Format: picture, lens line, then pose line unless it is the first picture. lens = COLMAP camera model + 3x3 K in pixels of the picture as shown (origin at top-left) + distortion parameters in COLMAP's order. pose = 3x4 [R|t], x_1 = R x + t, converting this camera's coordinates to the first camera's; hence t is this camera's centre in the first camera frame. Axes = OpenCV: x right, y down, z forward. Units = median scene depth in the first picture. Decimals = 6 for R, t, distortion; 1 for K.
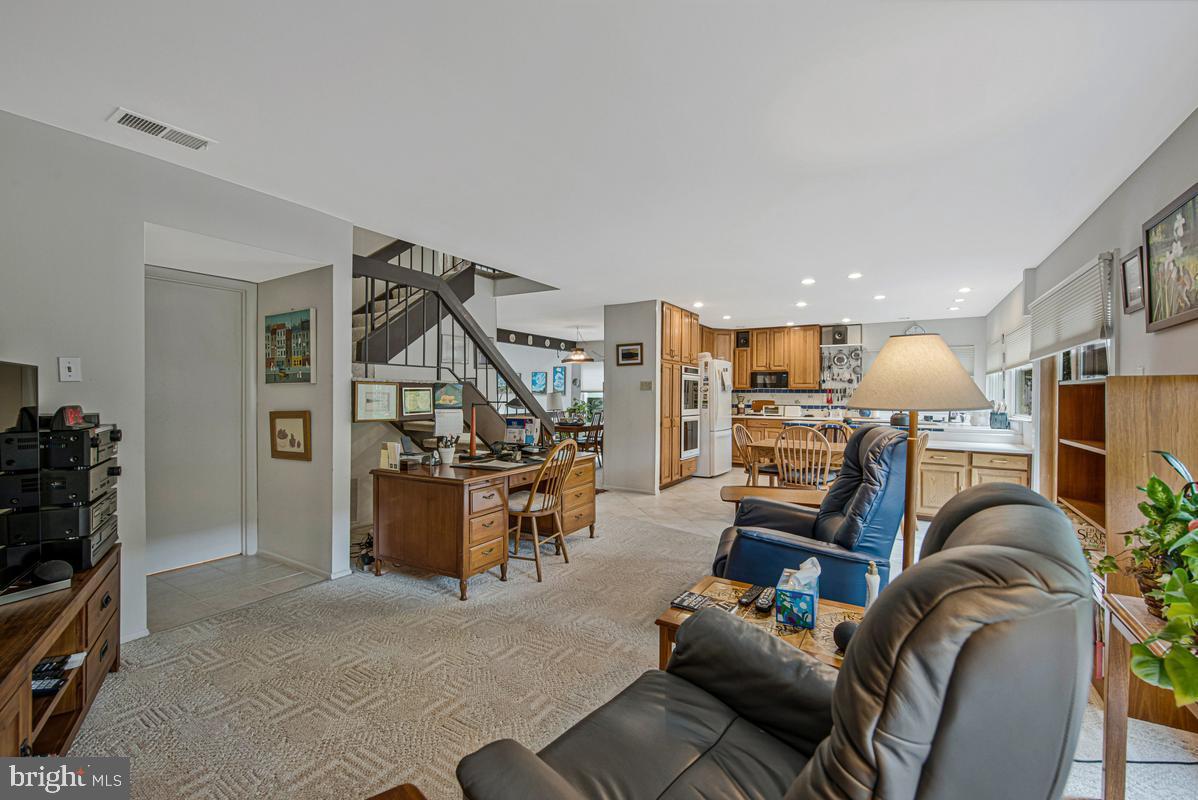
lens RADIAL K [[503.2, 0, 597.4], [0, 503.2, 398.4], [0, 0, 1]] dist [0.000955, 0.000080]
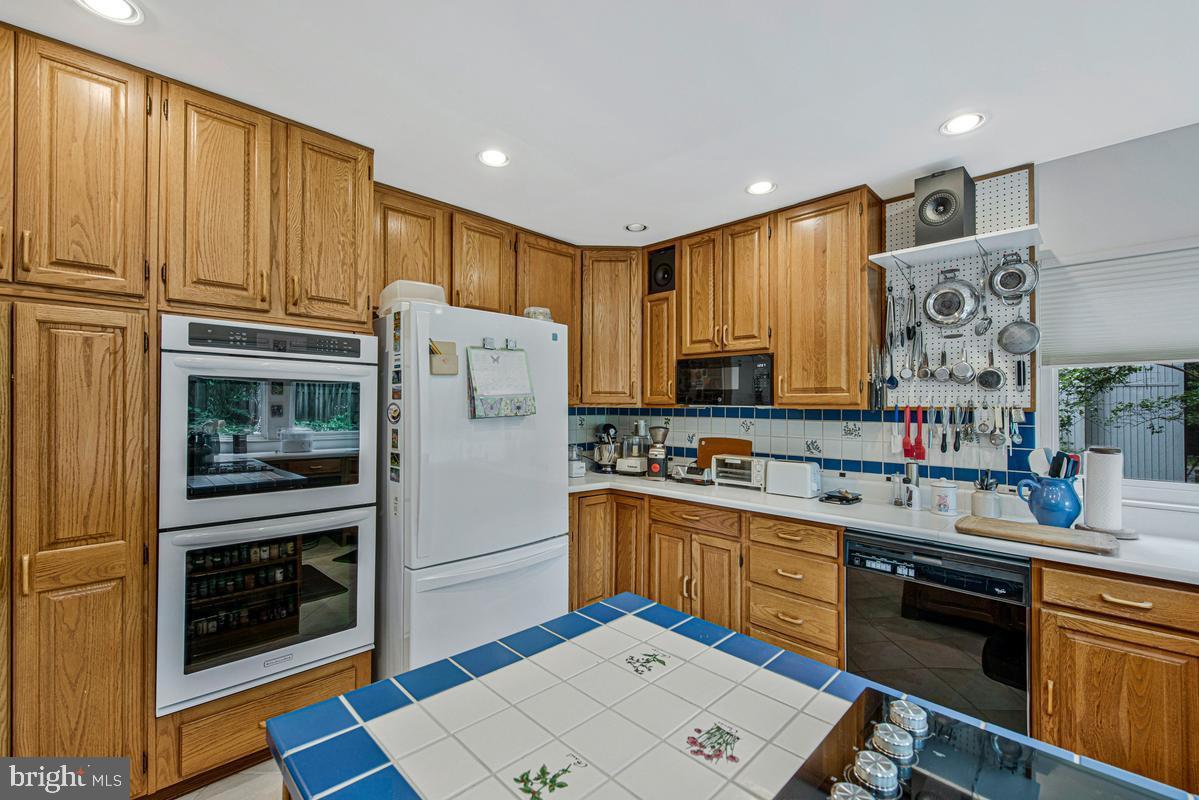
lens RADIAL K [[503.7, 0, 624.6], [0, 503.7, 399.1], [0, 0, 1]] dist [0.000955, 0.000080]
pose [[0.977964, -0.003129, -0.208750, 0.357047], [-0.001259, 0.999781, -0.020885, -0.017508], [0.208769, 0.020687, 0.977746, 0.675789]]
